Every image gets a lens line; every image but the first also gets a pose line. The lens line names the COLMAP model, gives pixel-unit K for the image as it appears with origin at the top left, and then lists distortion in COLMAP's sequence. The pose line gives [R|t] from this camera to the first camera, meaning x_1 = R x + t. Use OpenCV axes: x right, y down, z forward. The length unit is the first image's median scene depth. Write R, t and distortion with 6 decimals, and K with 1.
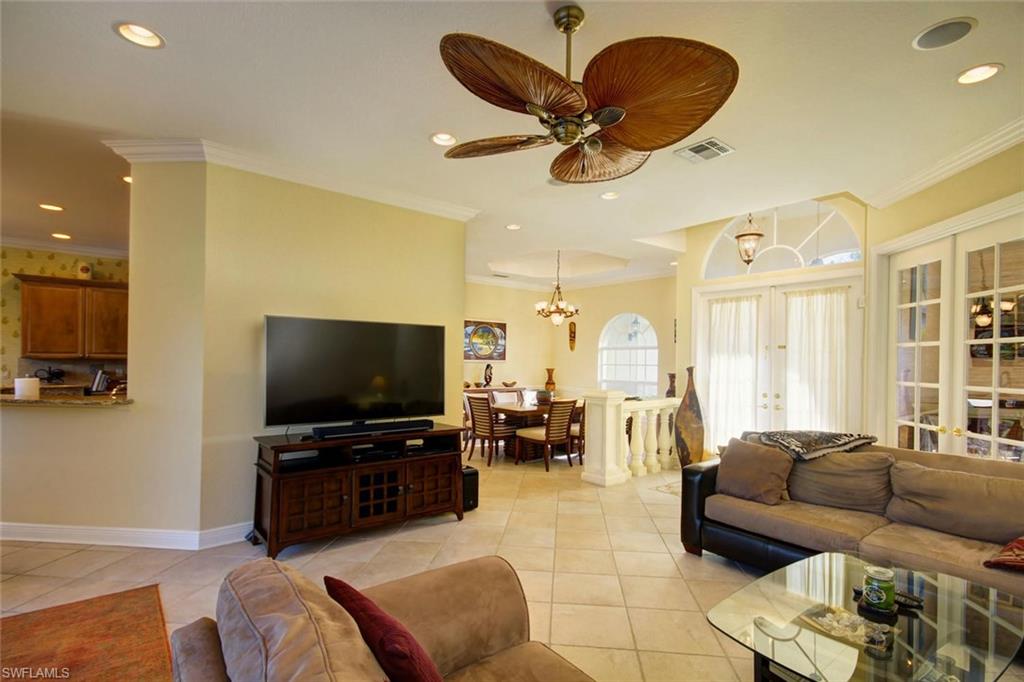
lens RADIAL K [[500.1, 0, 512.0], [0, 500.1, 341.0], [0, 0, 1]] dist [-0.000164, -0.000228]
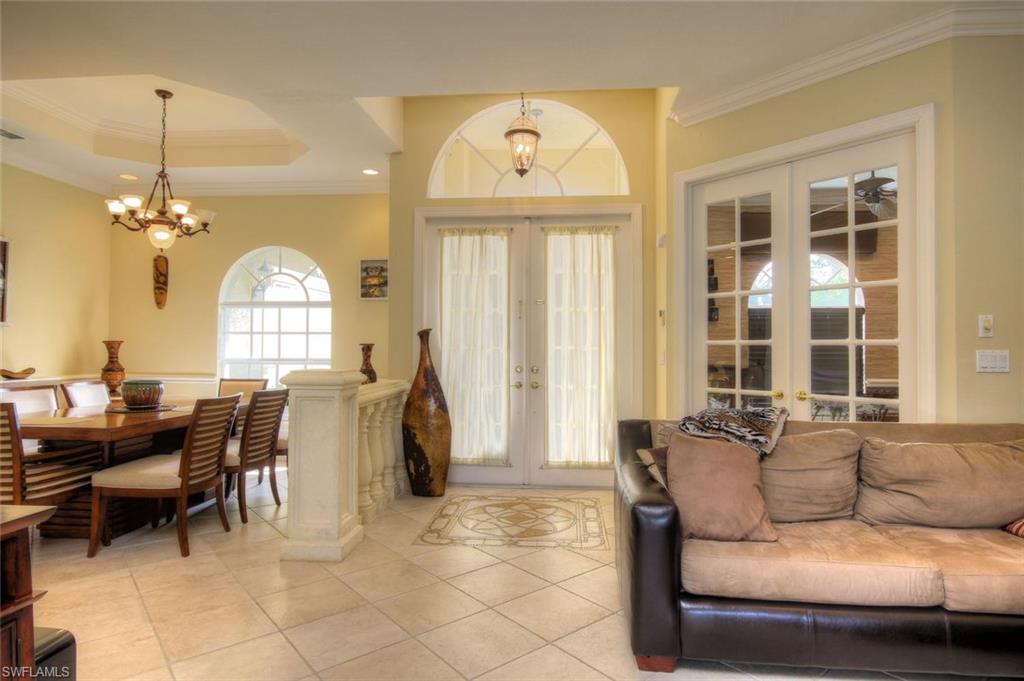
lens RADIAL K [[581.2, 0, 491.2], [0, 581.2, 334.8], [0, 0, 1]] dist [-0.003787, -0.000749]
pose [[0.705788, 0.005285, 0.708403, -0.104493], [-0.018906, 0.999757, 0.011377, 0.049376], [-0.708171, -0.021422, 0.705716, 0.428254]]
